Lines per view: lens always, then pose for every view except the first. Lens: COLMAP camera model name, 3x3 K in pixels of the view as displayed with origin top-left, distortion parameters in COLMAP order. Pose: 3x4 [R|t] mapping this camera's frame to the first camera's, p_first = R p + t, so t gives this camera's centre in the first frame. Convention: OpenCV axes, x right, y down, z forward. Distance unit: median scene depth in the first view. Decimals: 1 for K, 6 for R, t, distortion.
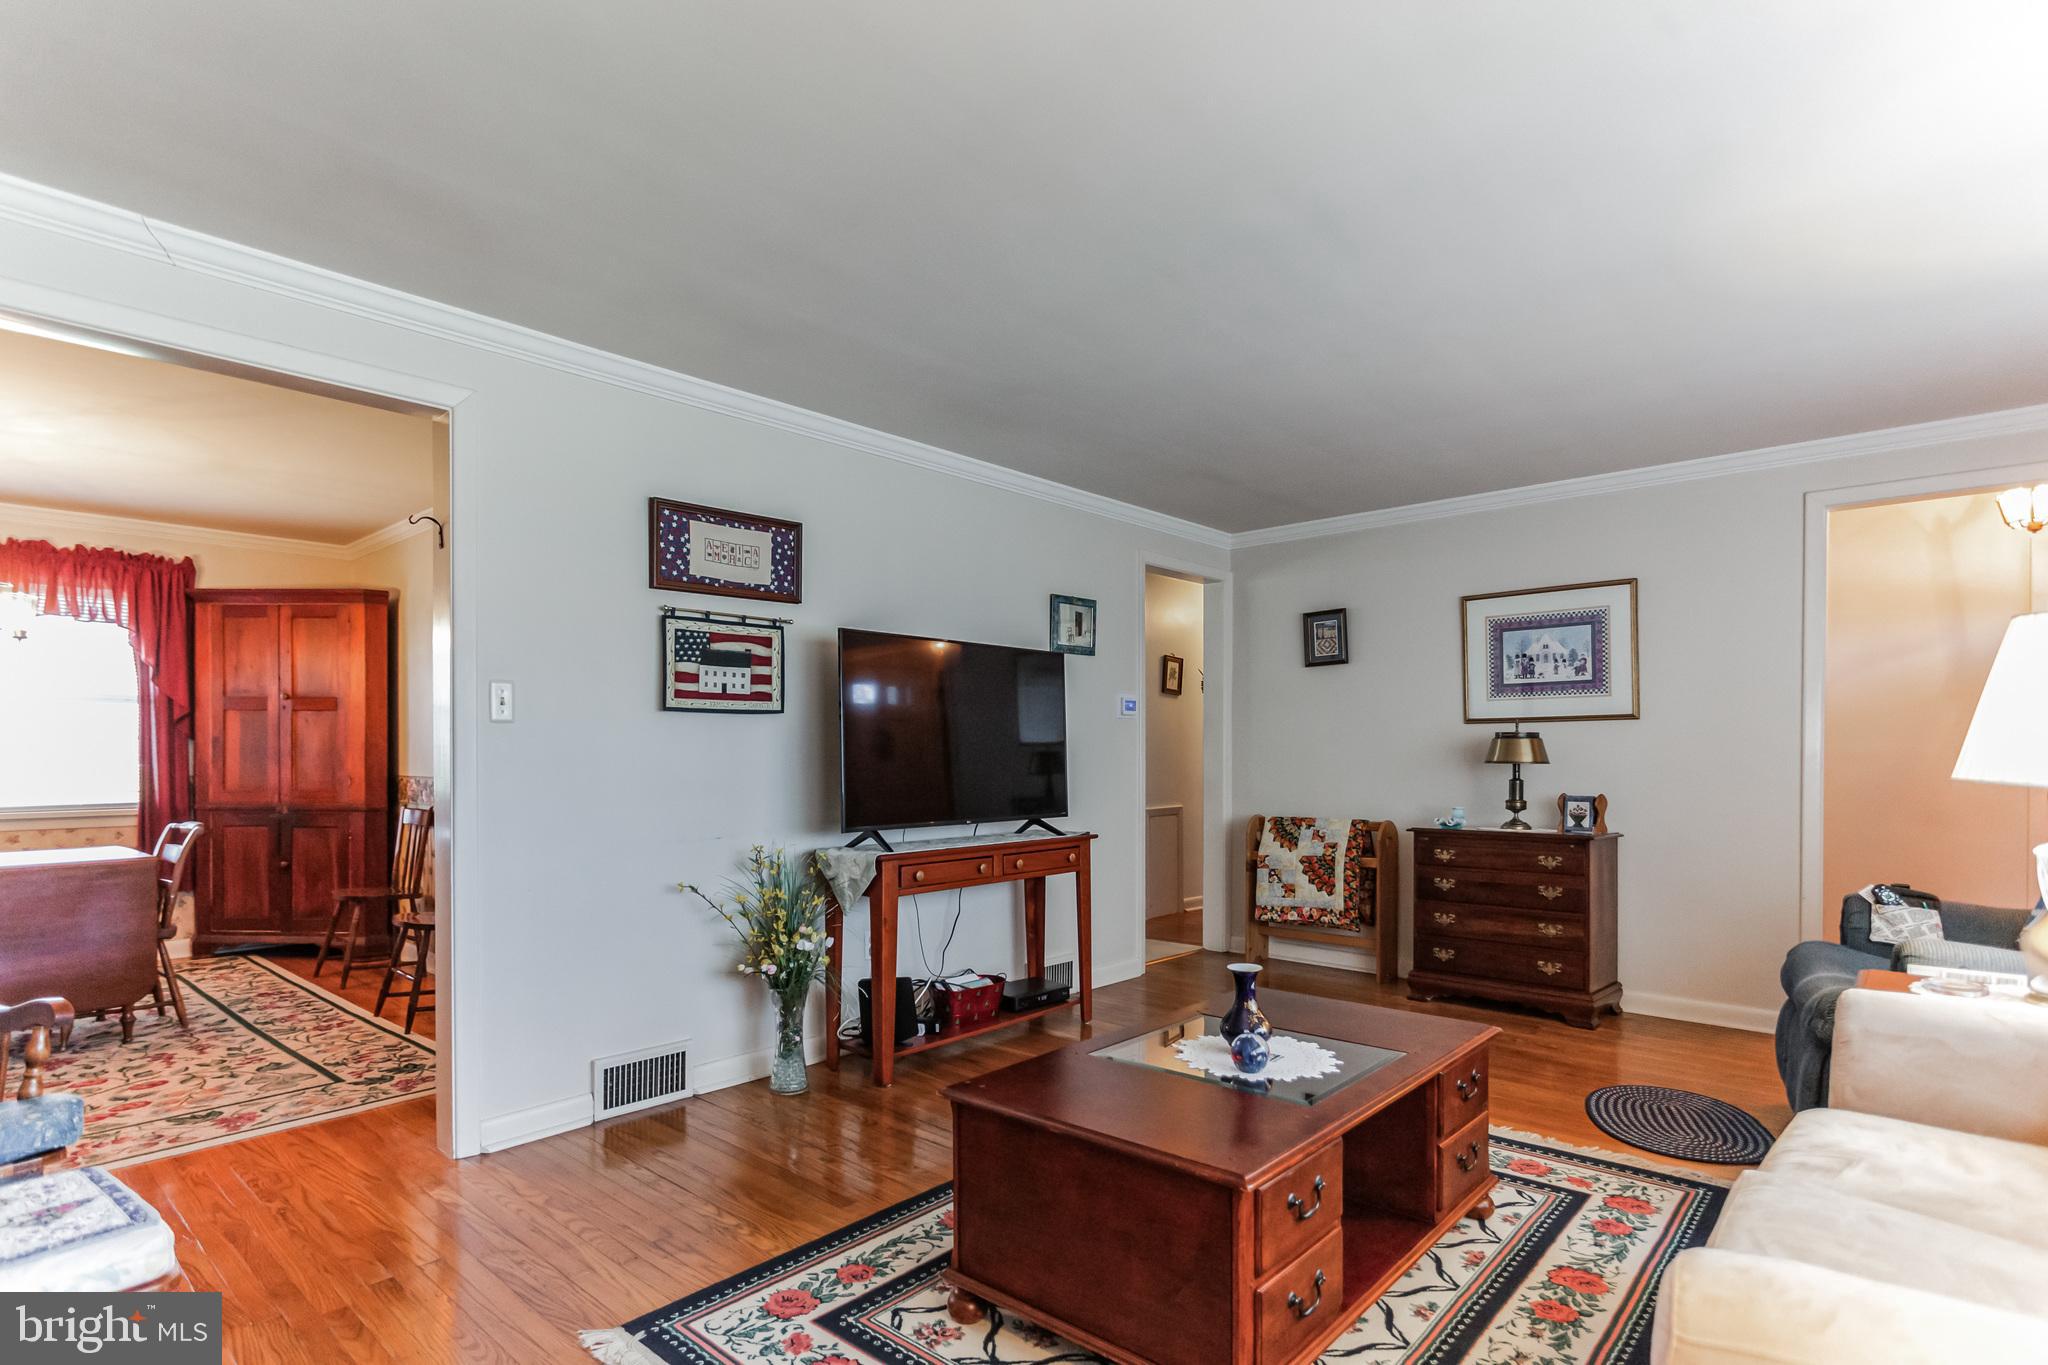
lens RADIAL K [[1023.3, 0, 991.7], [0, 1023.3, 769.6], [0, 0, 1]] dist [-0.009423, 0.007398]
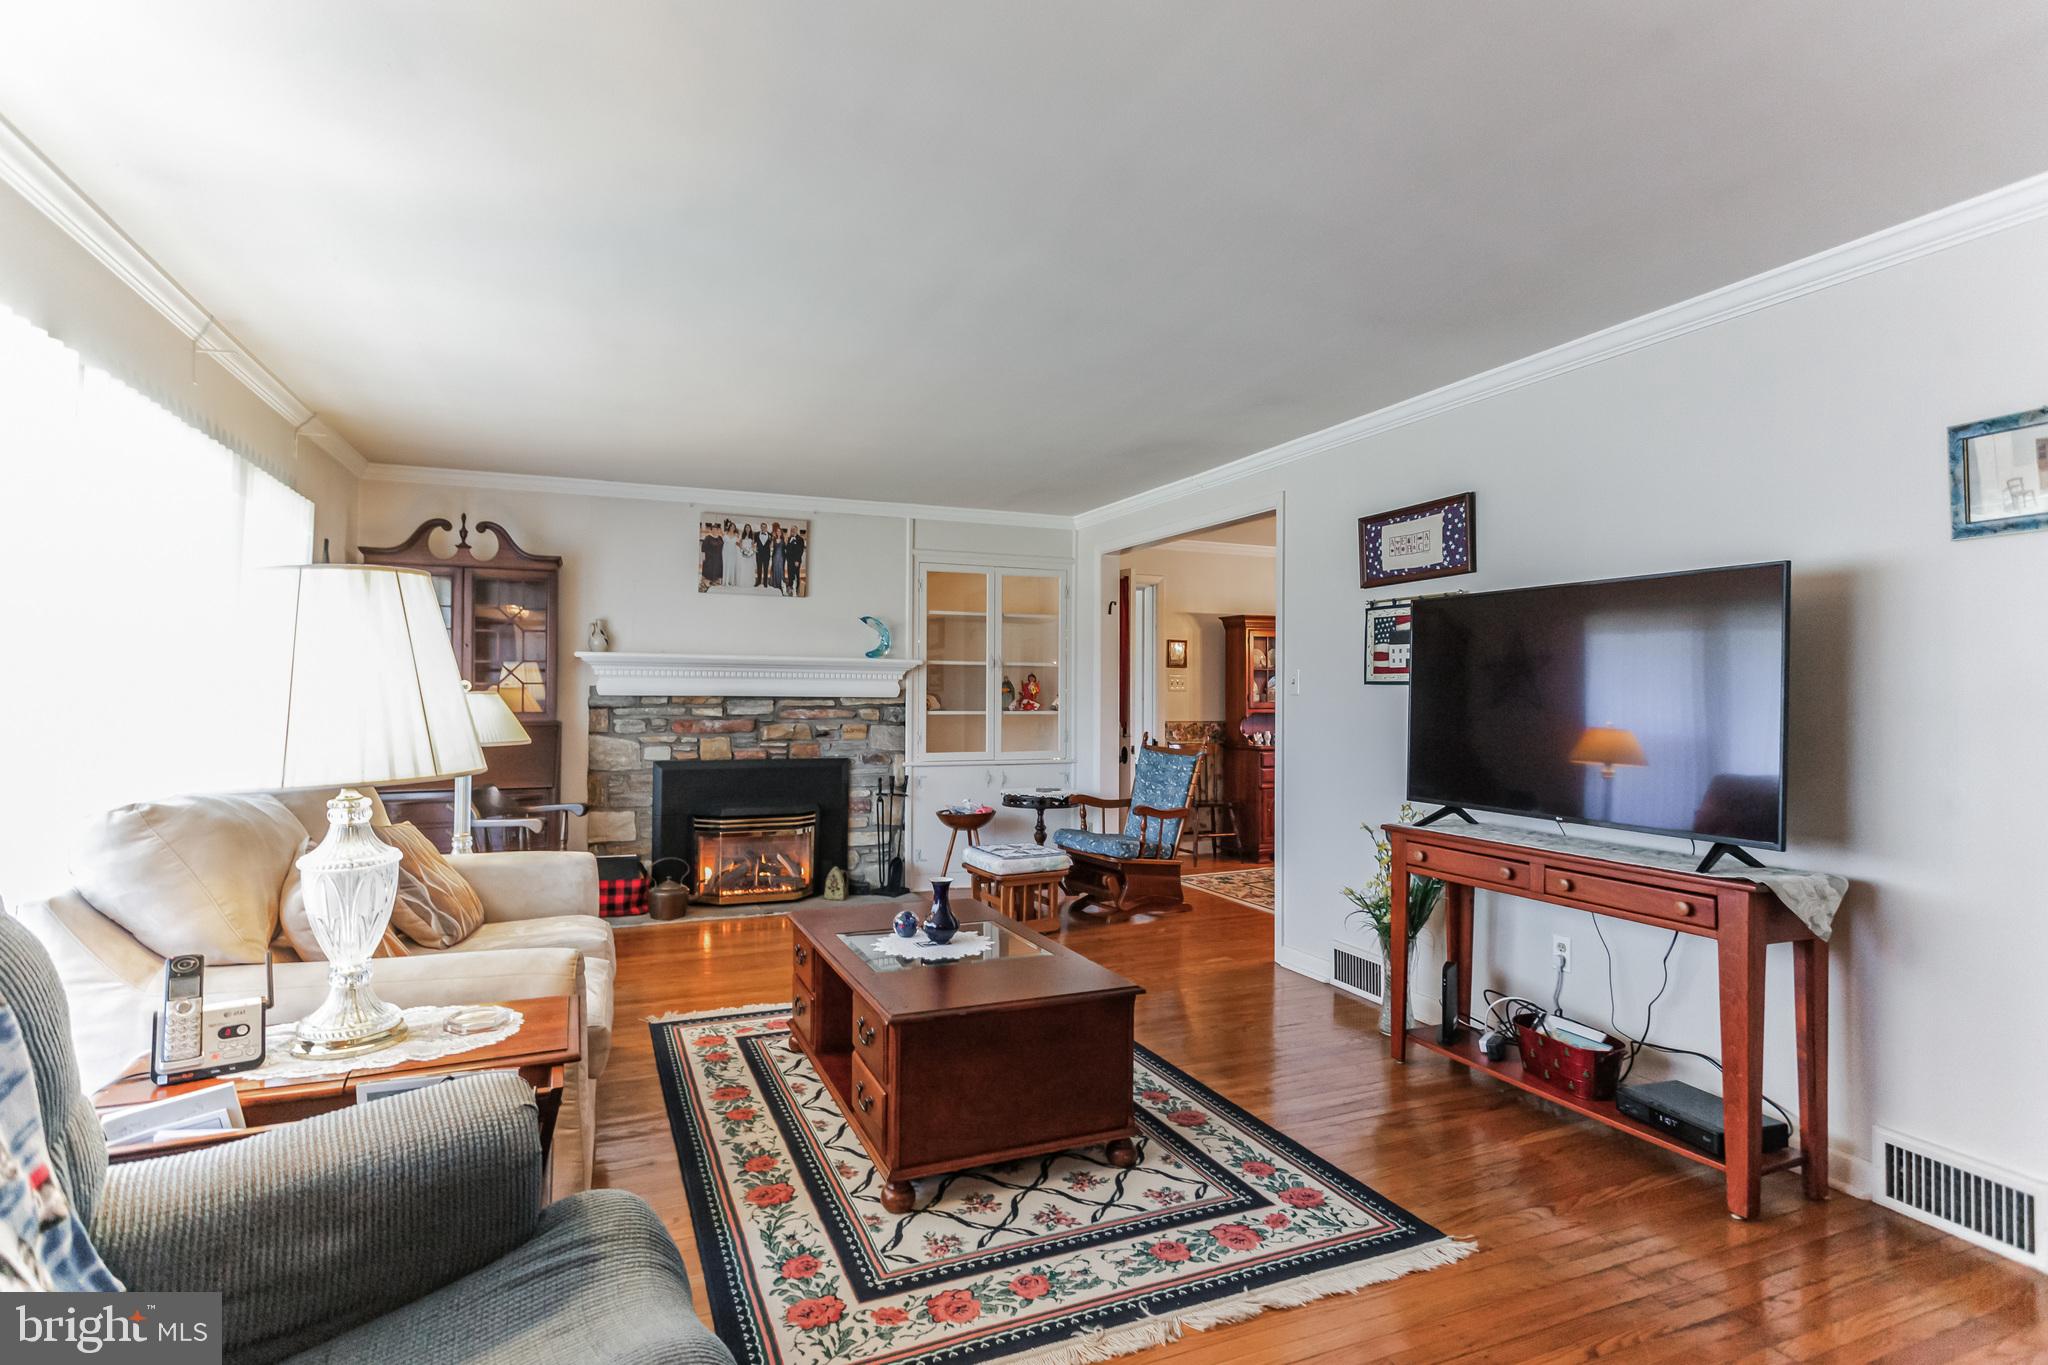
lens RADIAL K [[1023.3, 0, 1031.6], [0, 1023.3, 665.6], [0, 0, 1]] dist [-0.009423, 0.007398]
pose [[-0.391159, -0.027363, -0.919916, 0.887224], [-0.027560, 0.999458, -0.018010, -0.041521], [0.919910, 0.018308, -0.391701, 0.992778]]
